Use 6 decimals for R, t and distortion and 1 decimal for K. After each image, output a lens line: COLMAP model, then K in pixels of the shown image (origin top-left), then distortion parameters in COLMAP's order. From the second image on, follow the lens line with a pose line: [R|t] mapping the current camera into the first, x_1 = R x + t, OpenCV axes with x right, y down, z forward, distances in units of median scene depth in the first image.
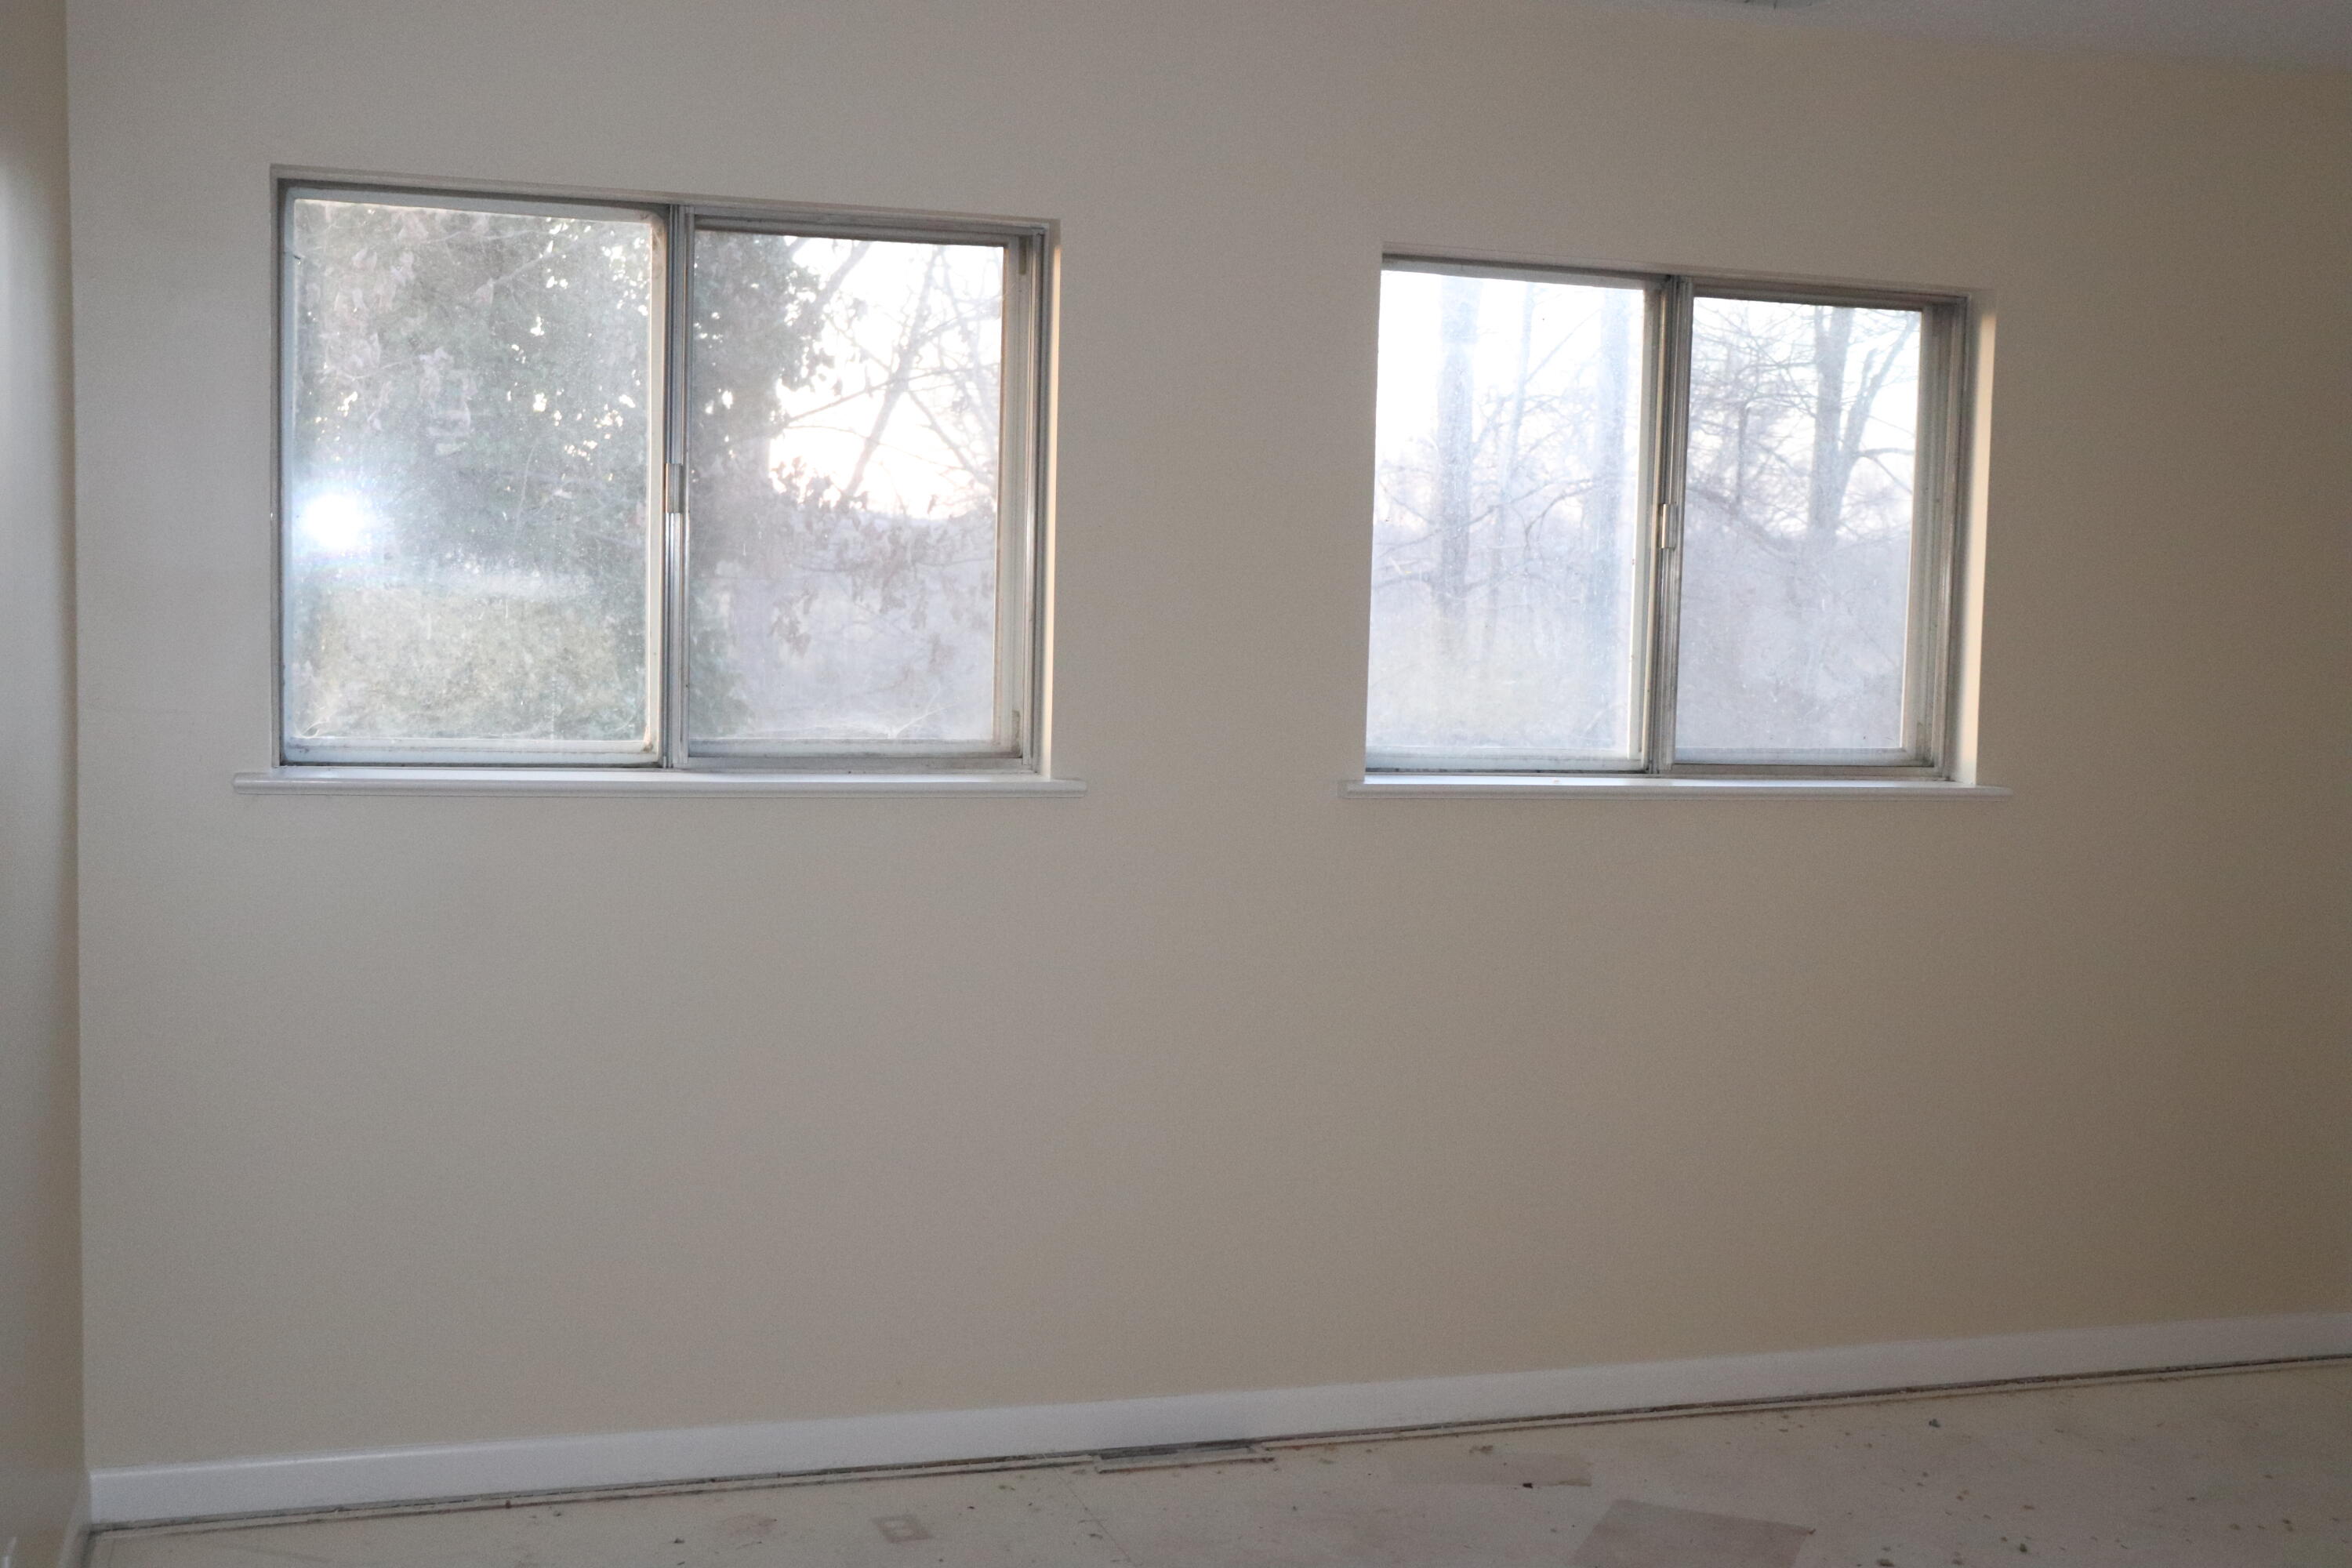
lens RADIAL K [[2954.9, 0, 1172.9], [0, 2954.9, 808.1], [0, 0, 1]] dist [0.036588, 0.000000]
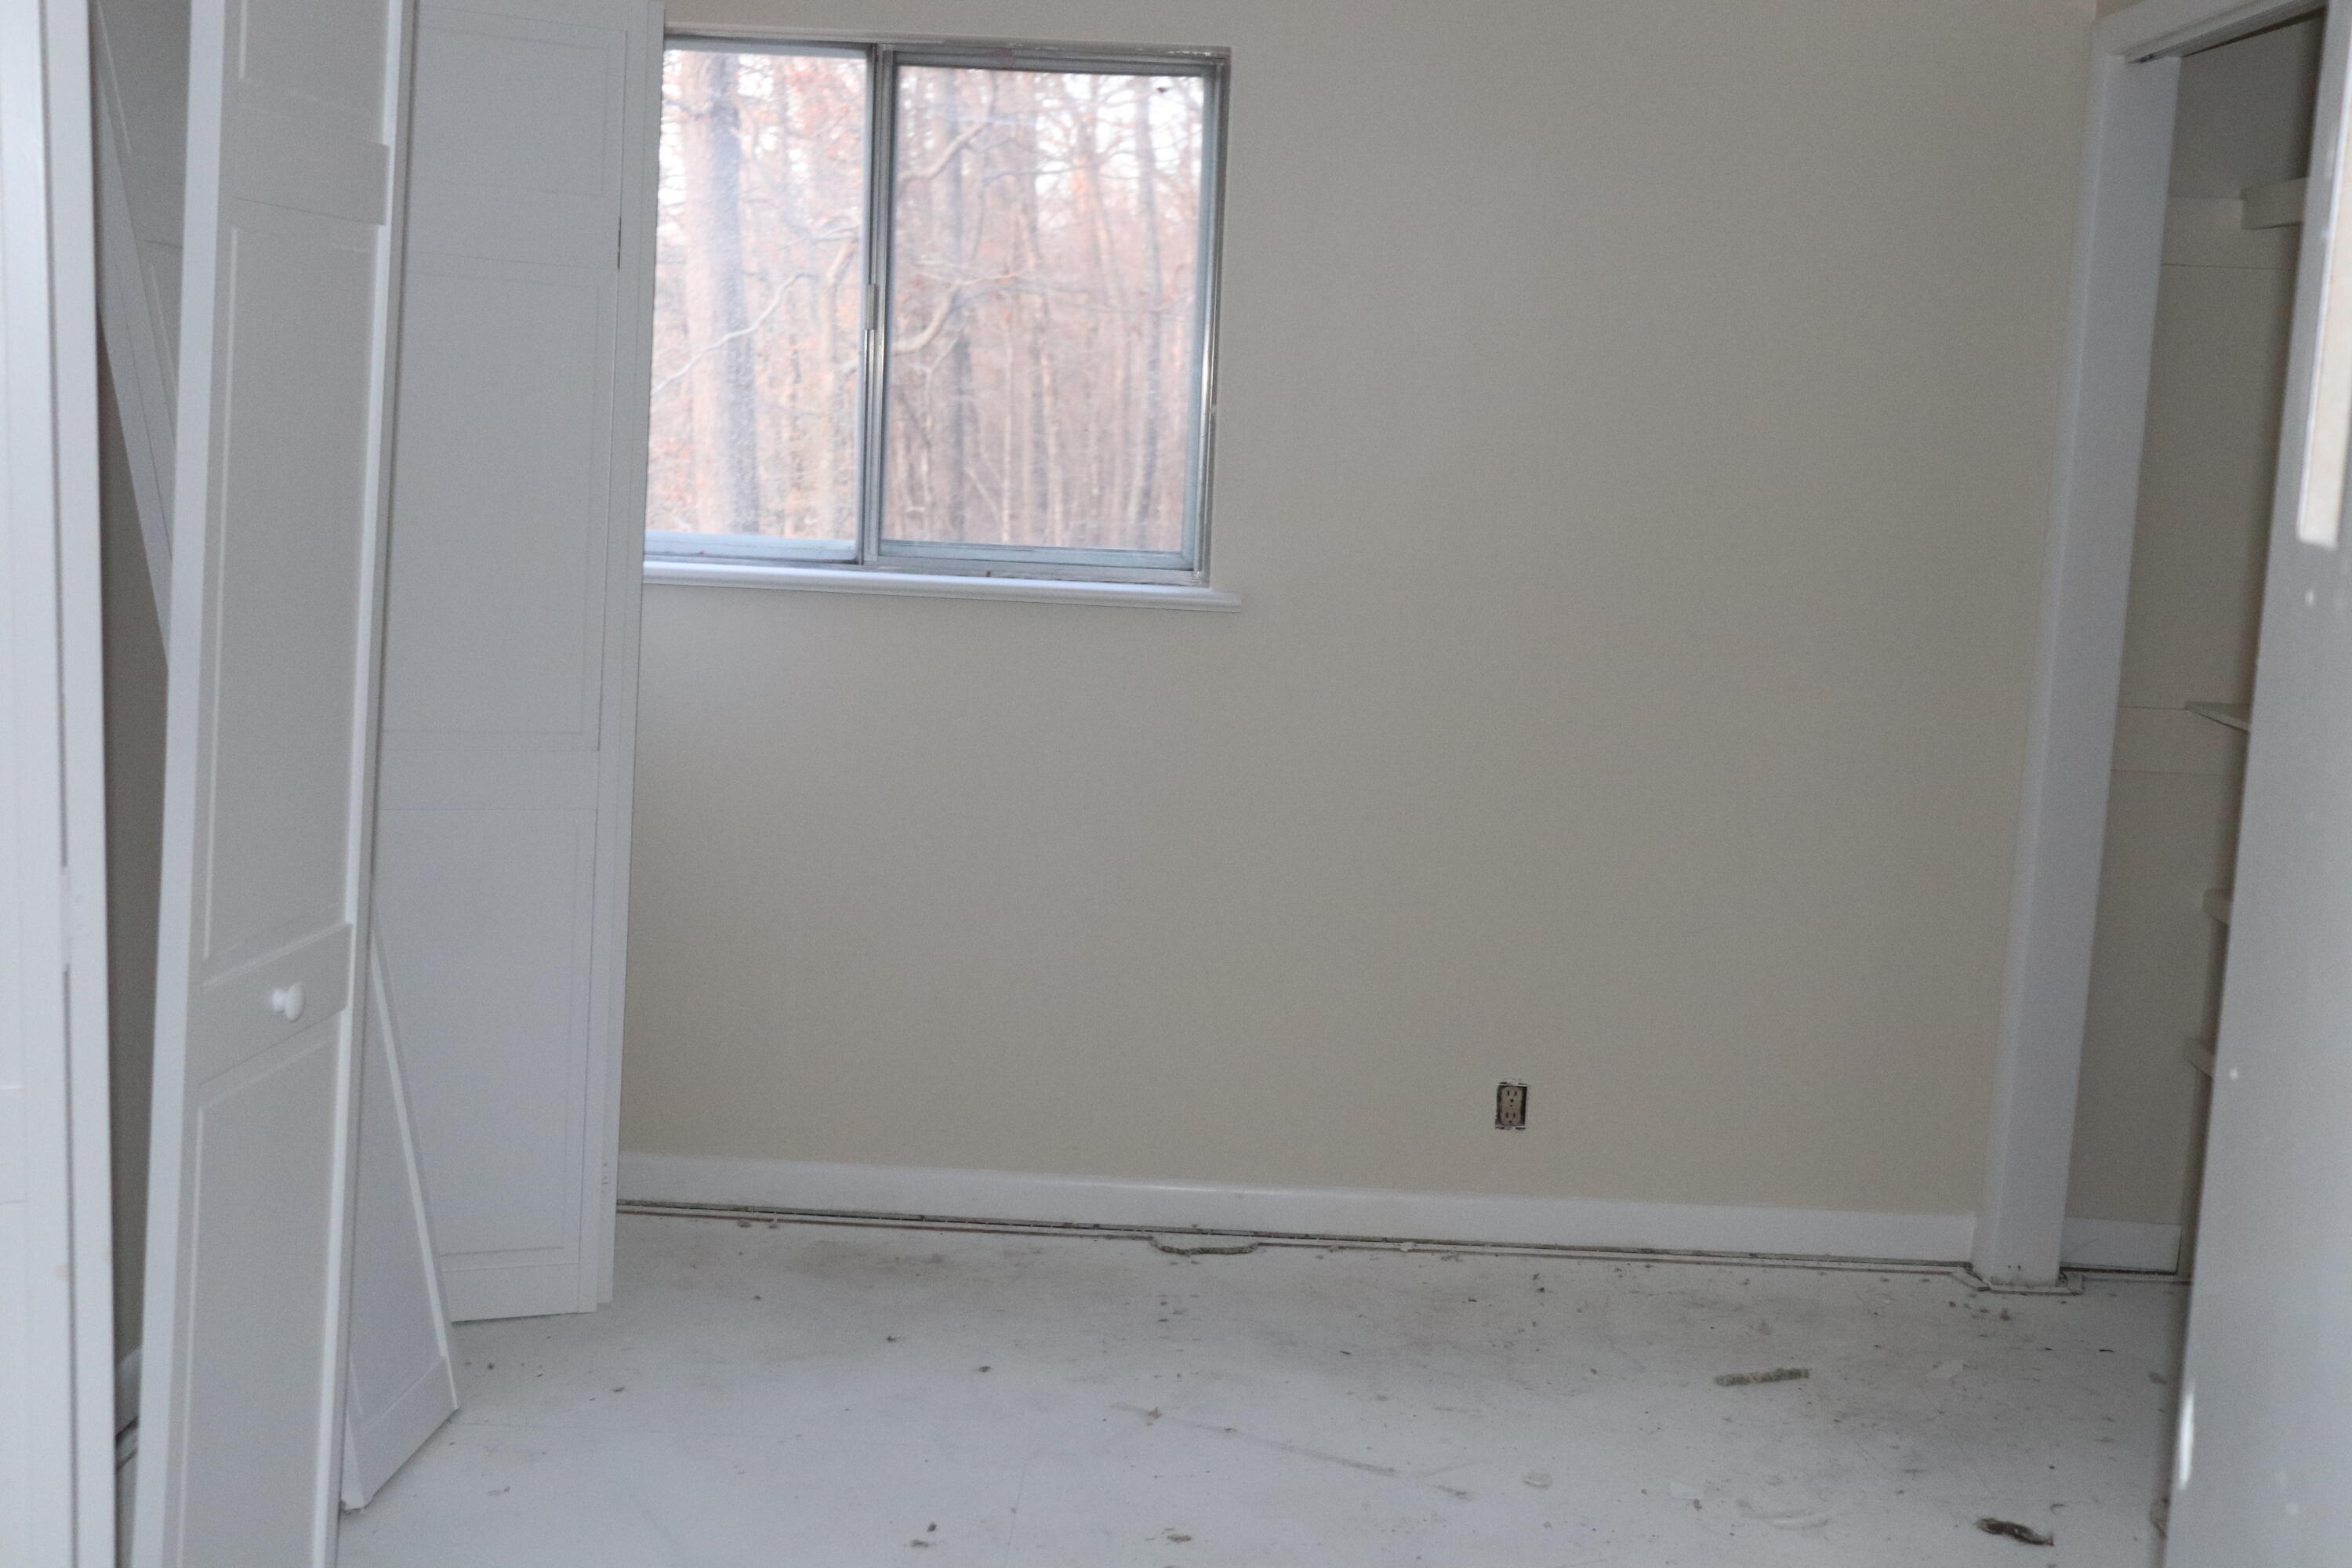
lens RADIAL K [[2678.3, 0, 1181.2], [0, 2678.3, 791.0], [0, 0, 1]] dist [-0.014063, 0.000000]
pose [[0.931834, 0.066336, -0.356769, 0.560039], [-0.045778, 0.996784, 0.065772, -0.000583], [0.359985, -0.044957, 0.931874, 0.210193]]
